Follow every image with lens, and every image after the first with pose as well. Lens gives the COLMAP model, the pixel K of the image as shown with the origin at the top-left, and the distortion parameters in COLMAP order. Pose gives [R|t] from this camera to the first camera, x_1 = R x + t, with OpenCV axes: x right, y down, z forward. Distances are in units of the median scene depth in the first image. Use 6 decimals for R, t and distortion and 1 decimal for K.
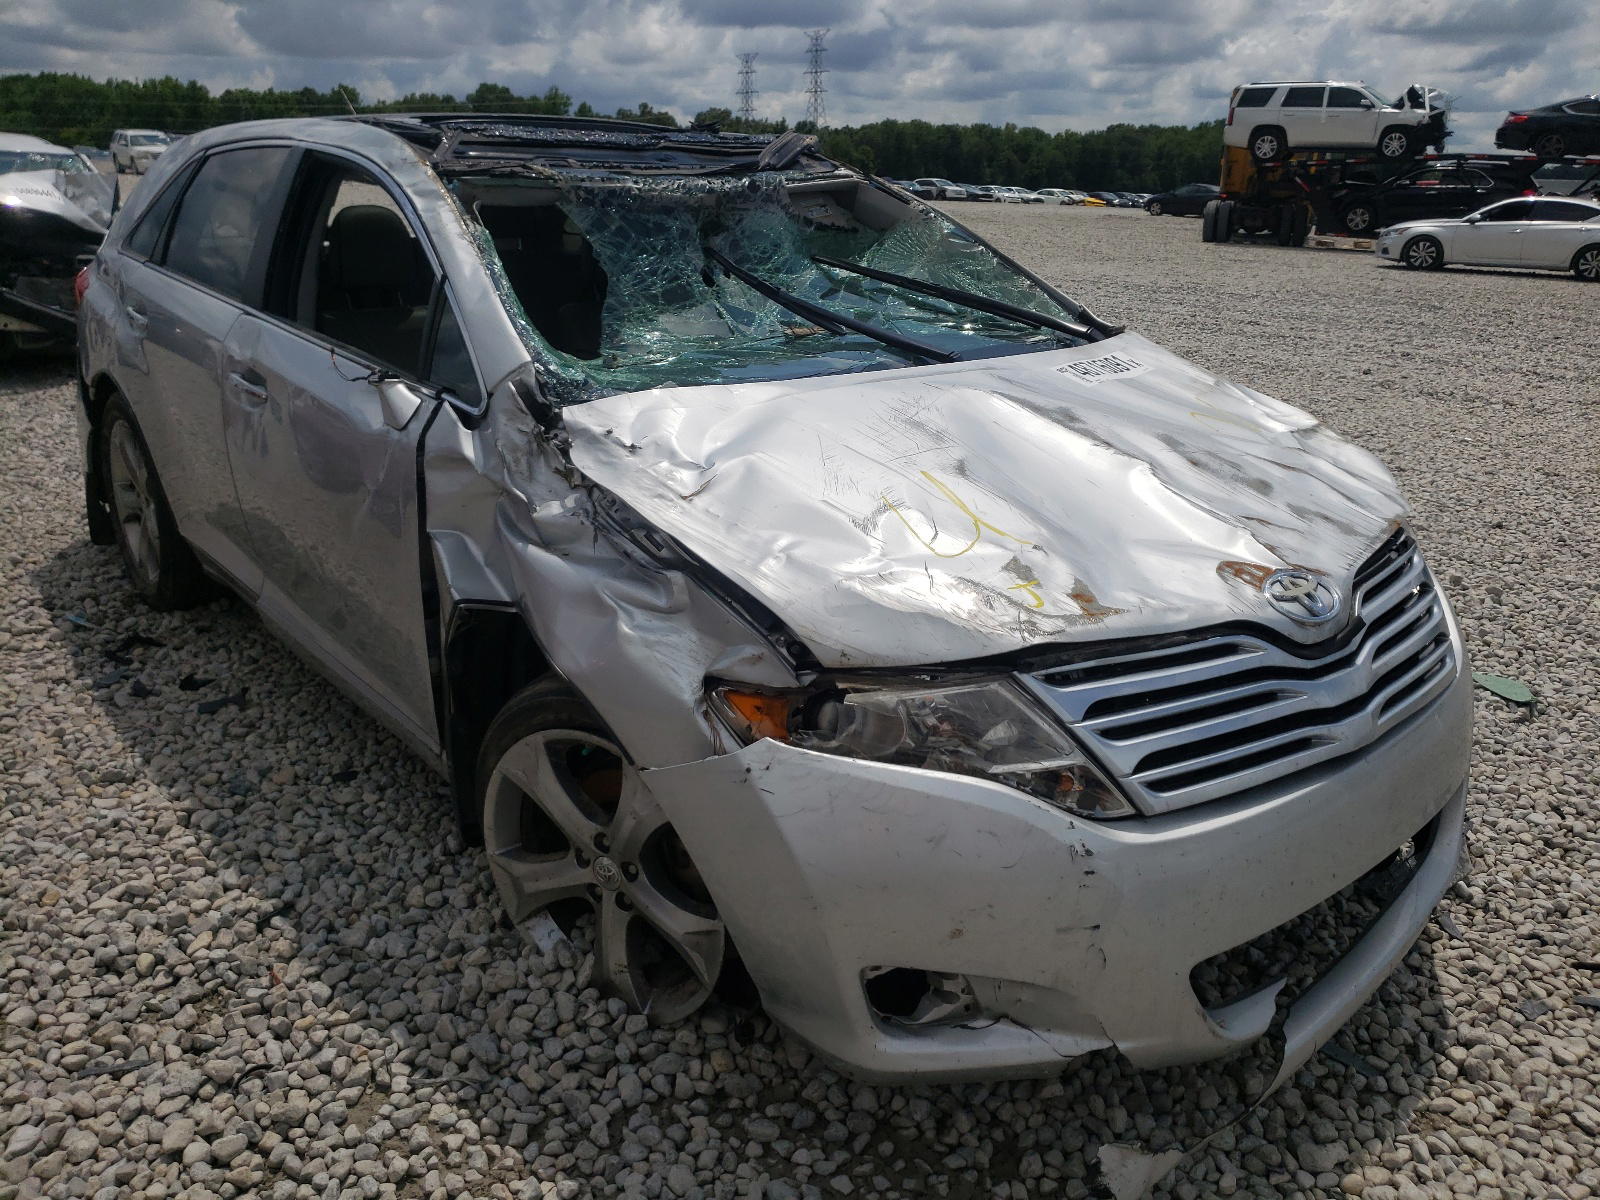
lens RADIAL K [[1214.3, 0, 803.6], [0, 1214.3, 604.1], [0, 0, 1]] dist [0.011790, -0.013583]
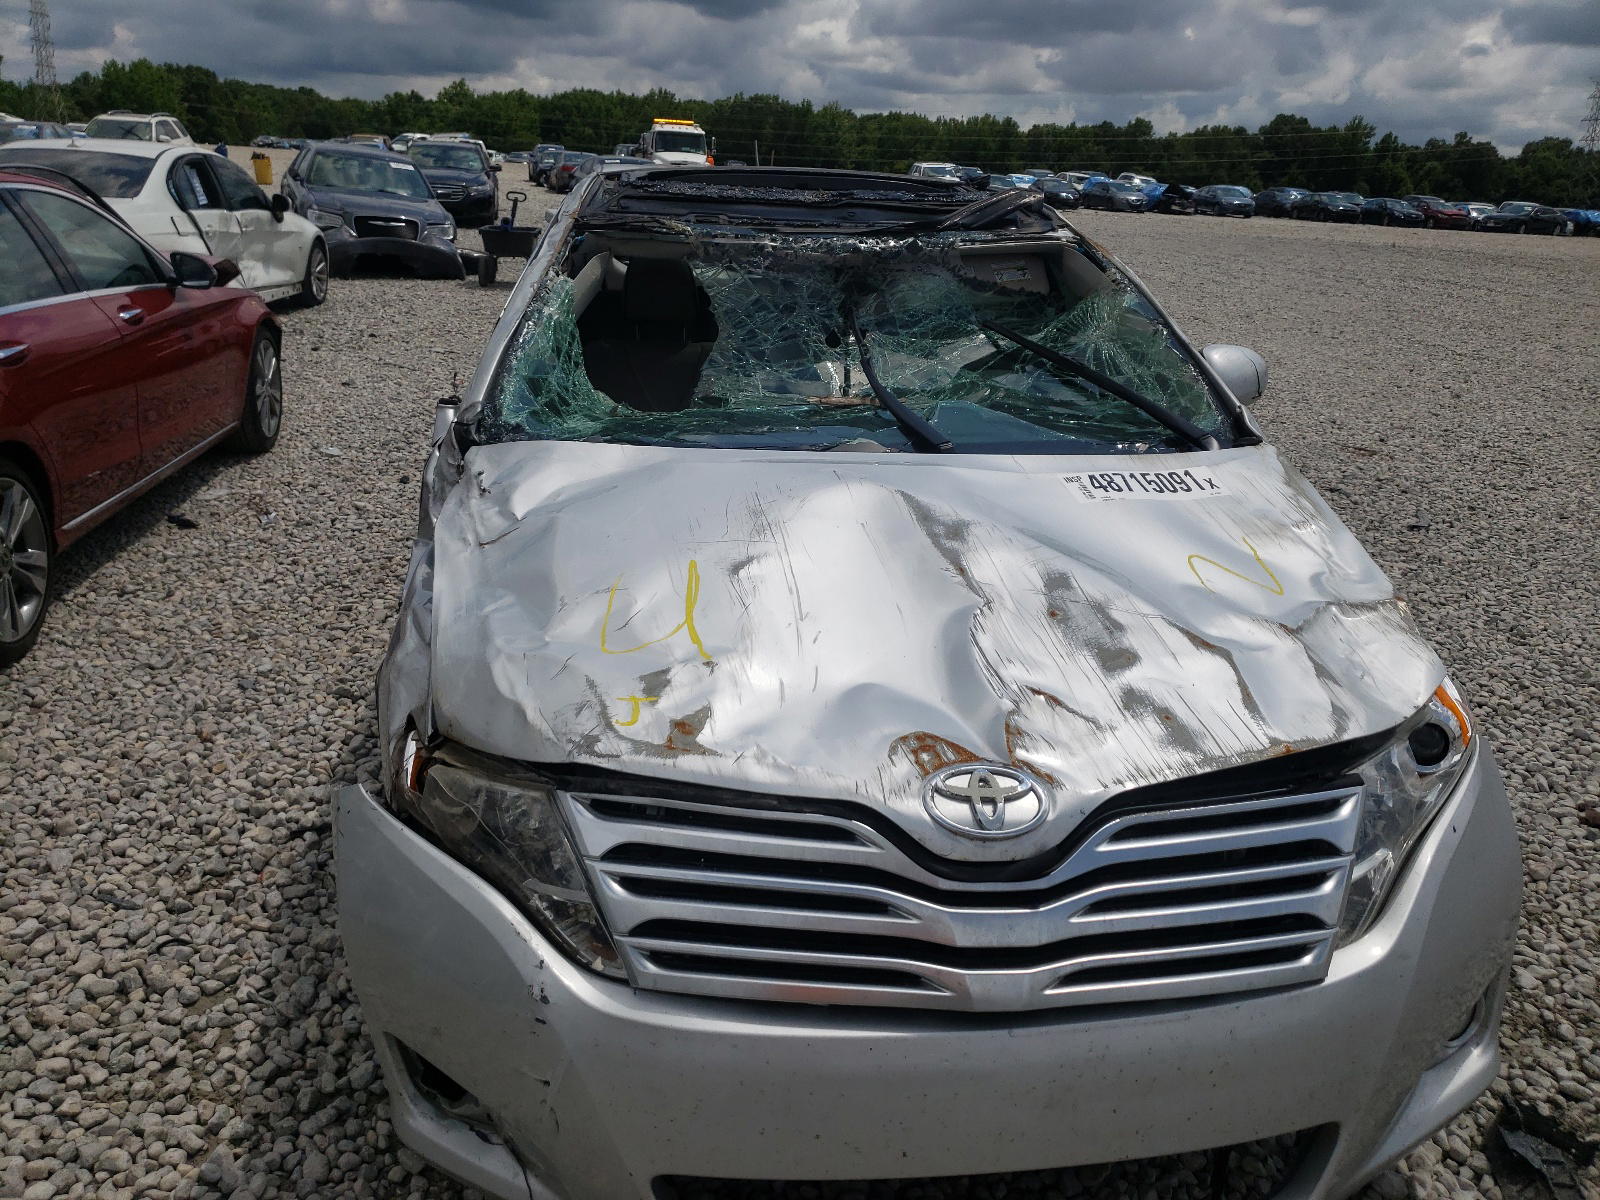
lens RADIAL K [[1214.3, 0, 802.5], [0, 1214.3, 597.4], [0, 0, 1]] dist [0.011790, -0.013583]
pose [[0.830589, 0.190057, -0.523451, 0.466924], [-0.204409, 0.978398, 0.030893, -0.090449], [0.518015, 0.081339, 0.851496, 0.171669]]
